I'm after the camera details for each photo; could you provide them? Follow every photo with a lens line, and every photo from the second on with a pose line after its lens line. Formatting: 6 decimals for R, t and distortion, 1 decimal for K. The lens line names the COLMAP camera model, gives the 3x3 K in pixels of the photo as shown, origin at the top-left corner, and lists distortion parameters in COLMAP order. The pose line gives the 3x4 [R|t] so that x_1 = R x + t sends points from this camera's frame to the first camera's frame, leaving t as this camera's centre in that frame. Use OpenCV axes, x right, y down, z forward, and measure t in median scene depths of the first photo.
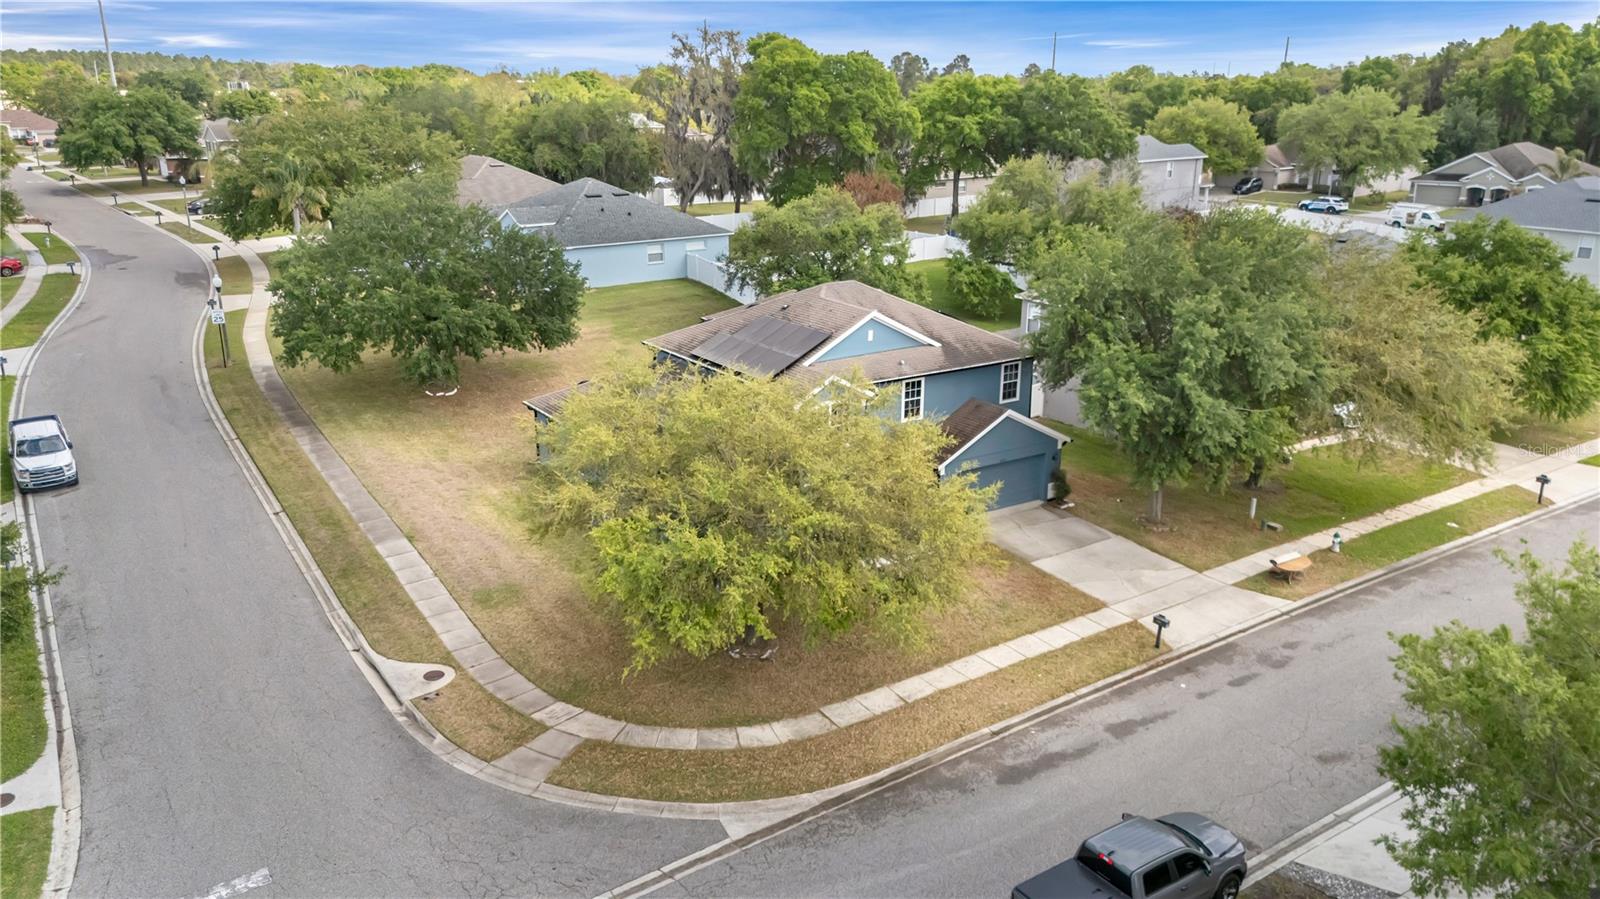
lens RADIAL K [[1205.2, 0, 791.4], [0, 1205.2, 451.6], [0, 0, 1]] dist [0.069299, -0.000692]
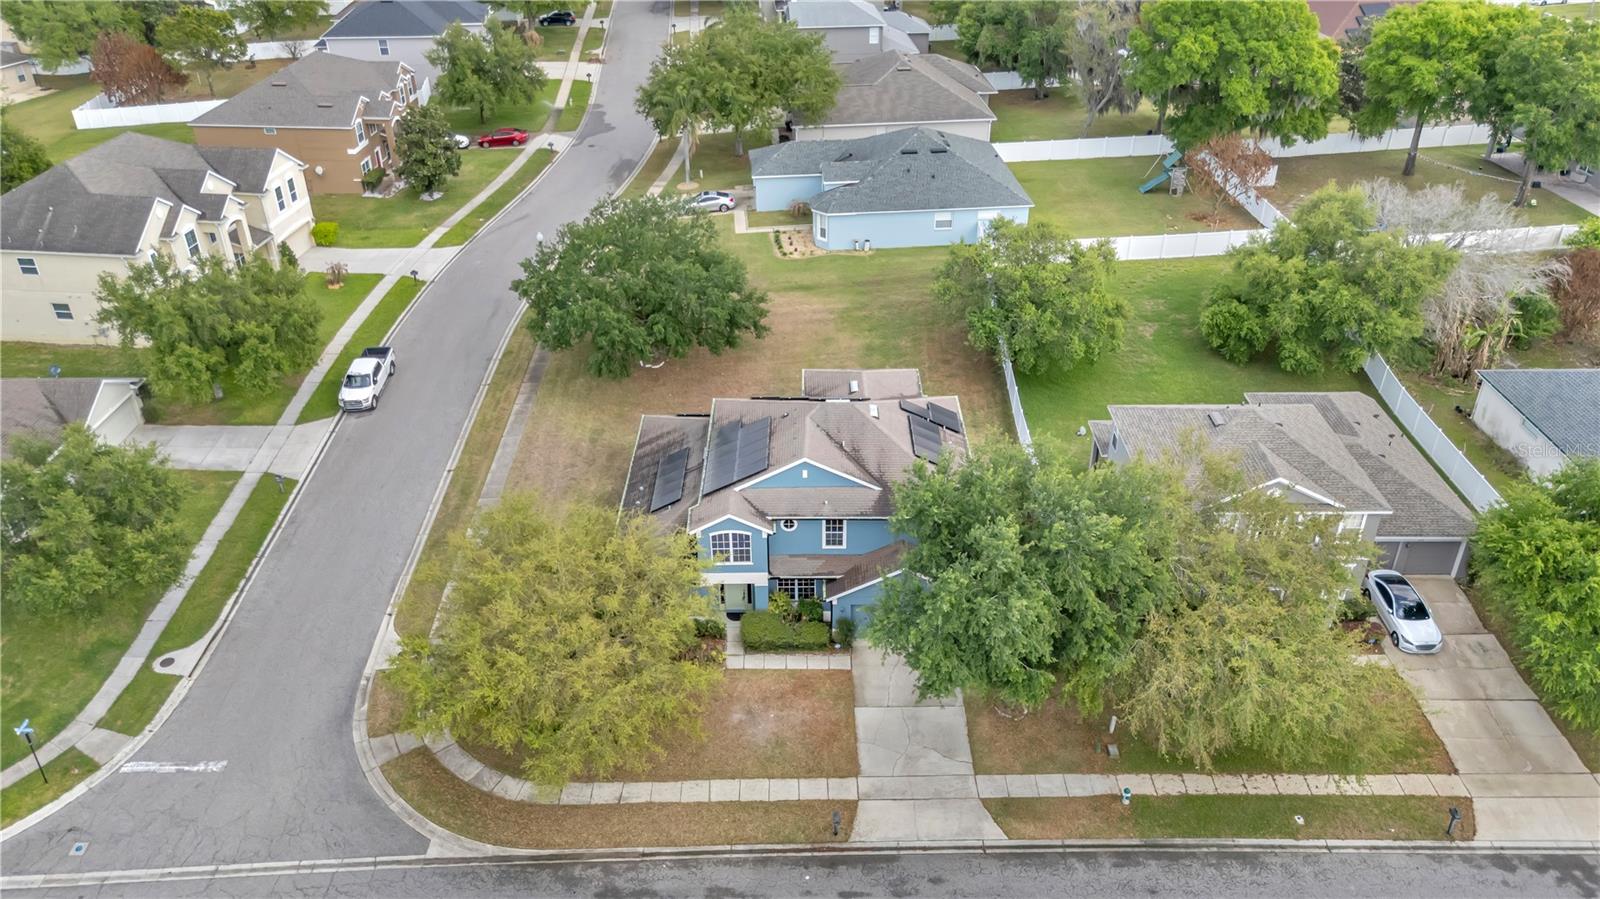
lens RADIAL K [[1208.7, 0, 775.5], [0, 1208.7, 474.5], [0, 0, 1]] dist [0.086029, -0.052360]
pose [[0.825090, 0.285975, -0.487284, 0.652696], [-0.150952, 0.942671, 0.297632, -0.468593], [0.544463, -0.172017, 0.820957, 0.022451]]
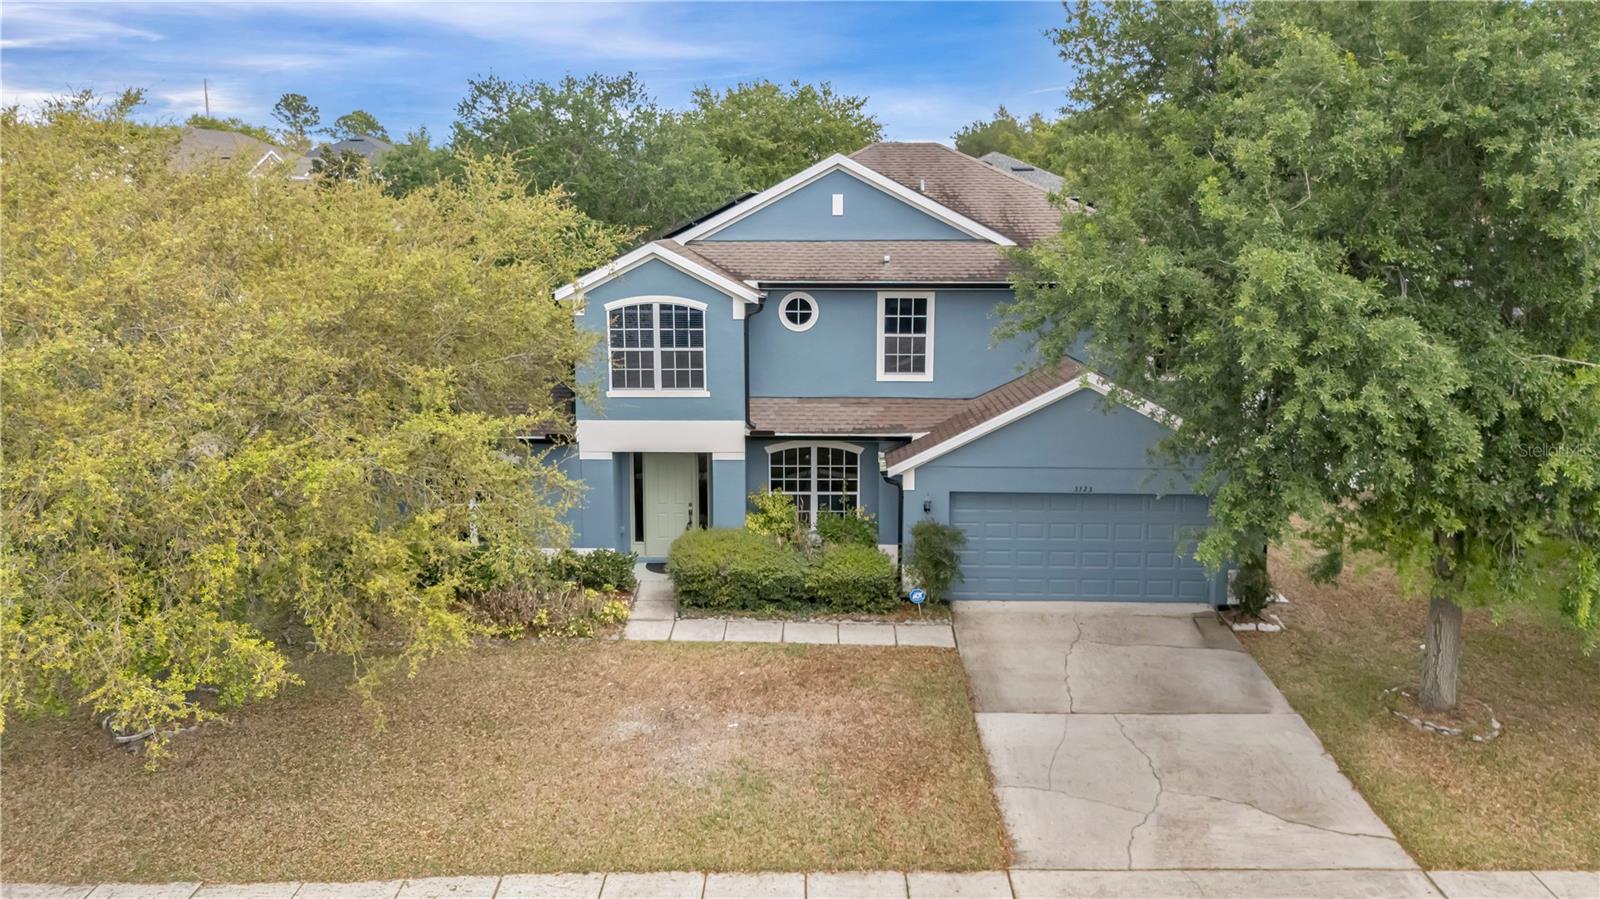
lens RADIAL K [[1222.7, 0, 812.4], [0, 1222.7, 382.7], [0, 0, 1]] dist [0.066451, 0.001675]
pose [[0.823139, 0.085436, -0.561376, 0.378828], [-0.167809, 0.981061, -0.096748, 0.032353], [0.542478, 0.173841, 0.821886, 0.615174]]
